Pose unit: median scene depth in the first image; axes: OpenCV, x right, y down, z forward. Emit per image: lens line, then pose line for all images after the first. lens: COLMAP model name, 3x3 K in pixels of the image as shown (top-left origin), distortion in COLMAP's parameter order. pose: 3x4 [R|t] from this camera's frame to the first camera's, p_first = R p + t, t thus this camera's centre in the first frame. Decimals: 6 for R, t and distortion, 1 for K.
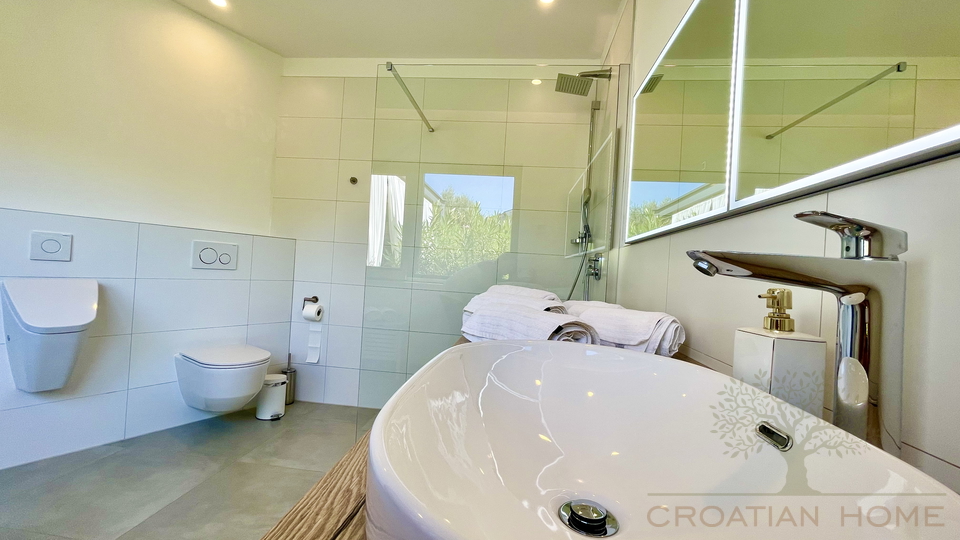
lens RADIAL K [[388.4, 0, 481.4], [0, 388.4, 267.0], [0, 0, 1]] dist [-0.004165, -0.000131]
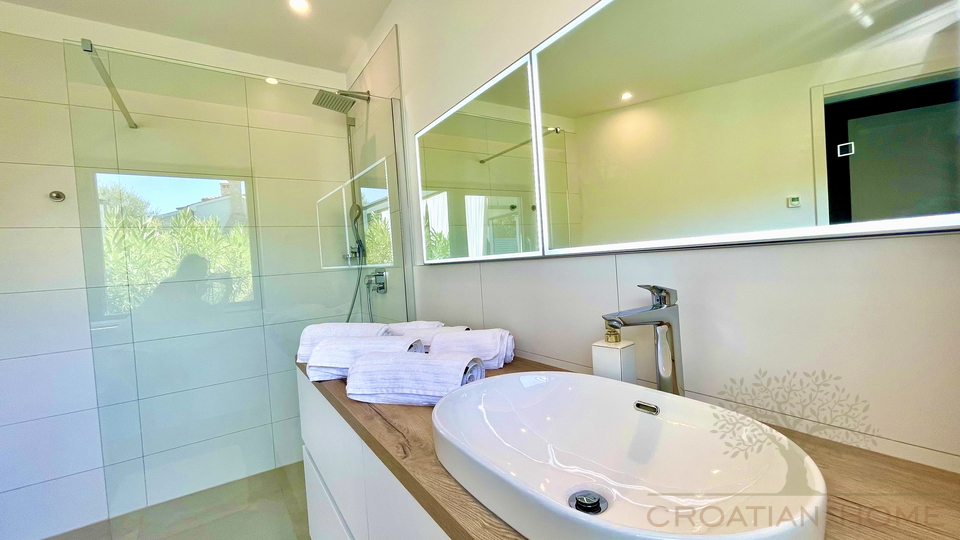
lens RADIAL K [[388.4, 0, 481.4], [0, 388.4, 267.0], [0, 0, 1]] dist [-0.004165, -0.000131]
pose [[0.746298, -0.125507, 0.653672, -0.187771], [0.105034, 0.991963, 0.070543, -0.086446], [-0.657273, 0.016012, 0.753483, 0.018457]]
